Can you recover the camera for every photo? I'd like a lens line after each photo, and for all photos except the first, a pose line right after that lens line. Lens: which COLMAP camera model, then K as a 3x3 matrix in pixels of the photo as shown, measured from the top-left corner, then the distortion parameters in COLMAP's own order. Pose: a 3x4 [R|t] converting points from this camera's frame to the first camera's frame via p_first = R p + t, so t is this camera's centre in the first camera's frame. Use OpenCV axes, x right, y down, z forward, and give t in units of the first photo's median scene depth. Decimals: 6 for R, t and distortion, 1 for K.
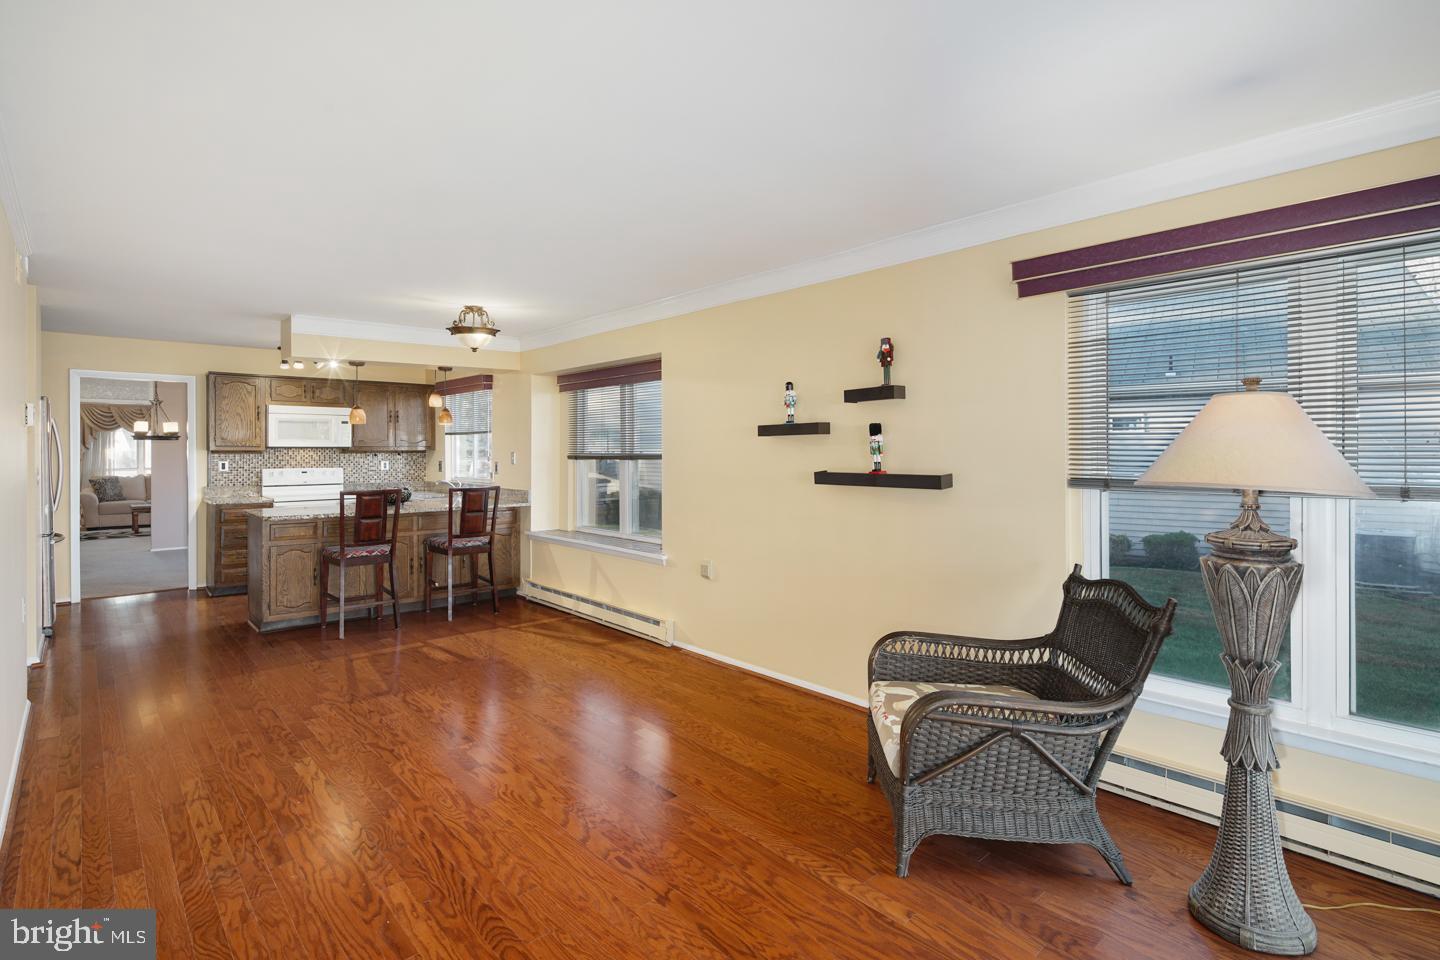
lens RADIAL K [[704.1, 0, 717.7], [0, 704.1, 455.9], [0, 0, 1]] dist [-0.000397, -0.000877]
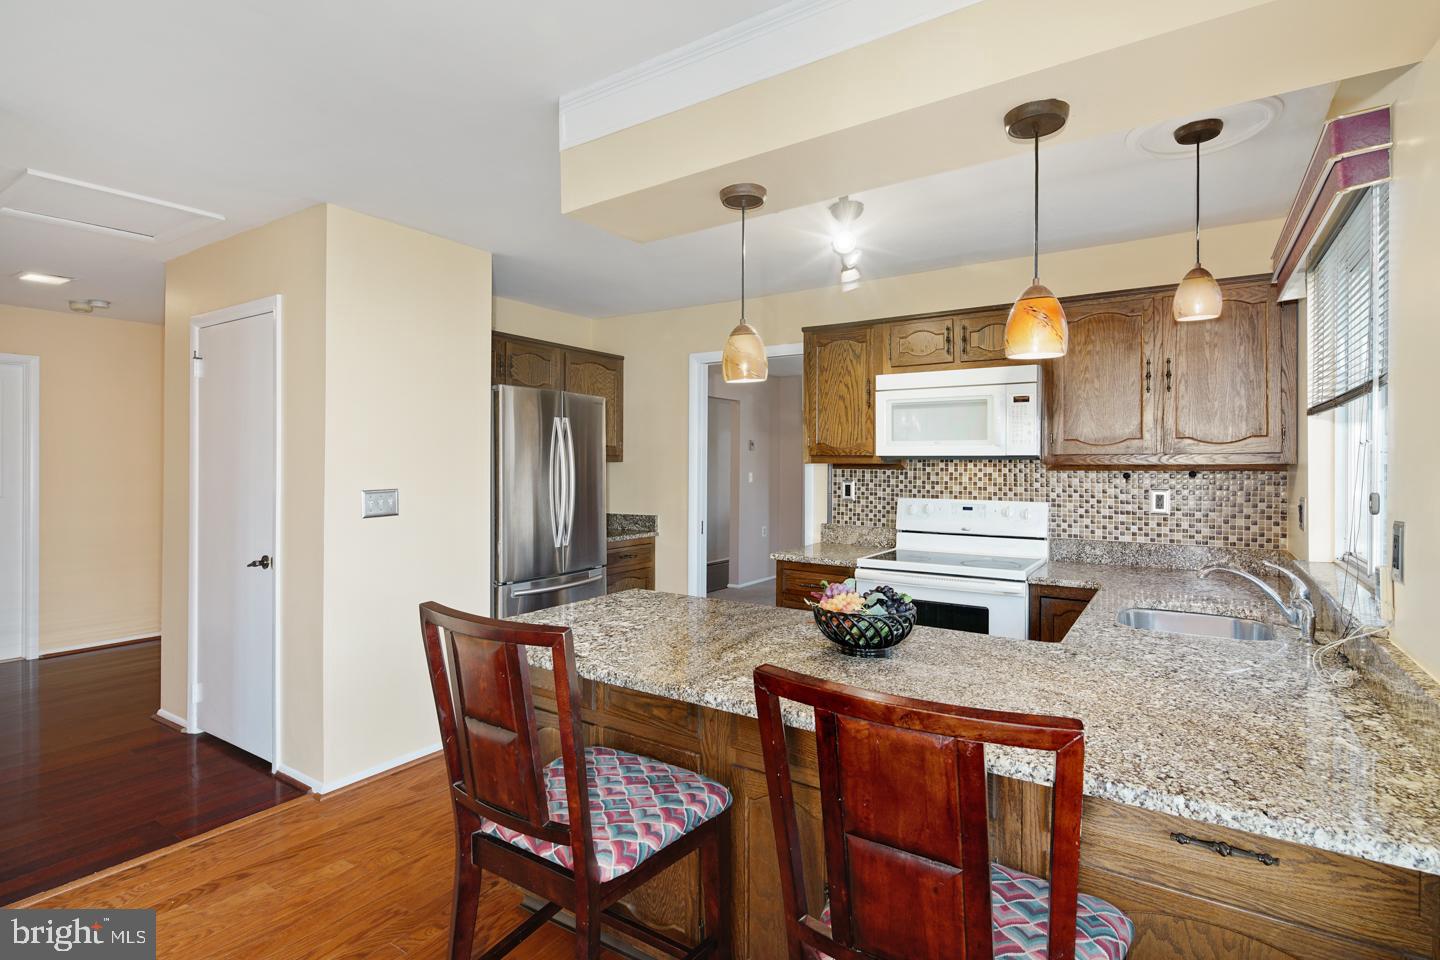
lens RADIAL K [[704.1, 0, 717.7], [0, 704.1, 455.9], [0, 0, 1]] dist [-0.000397, -0.000877]
pose [[0.252865, -0.007306, -0.967474, -0.299057], [-0.011967, 0.999871, -0.010679, -0.010992], [0.967428, 0.014278, 0.252745, 1.336767]]
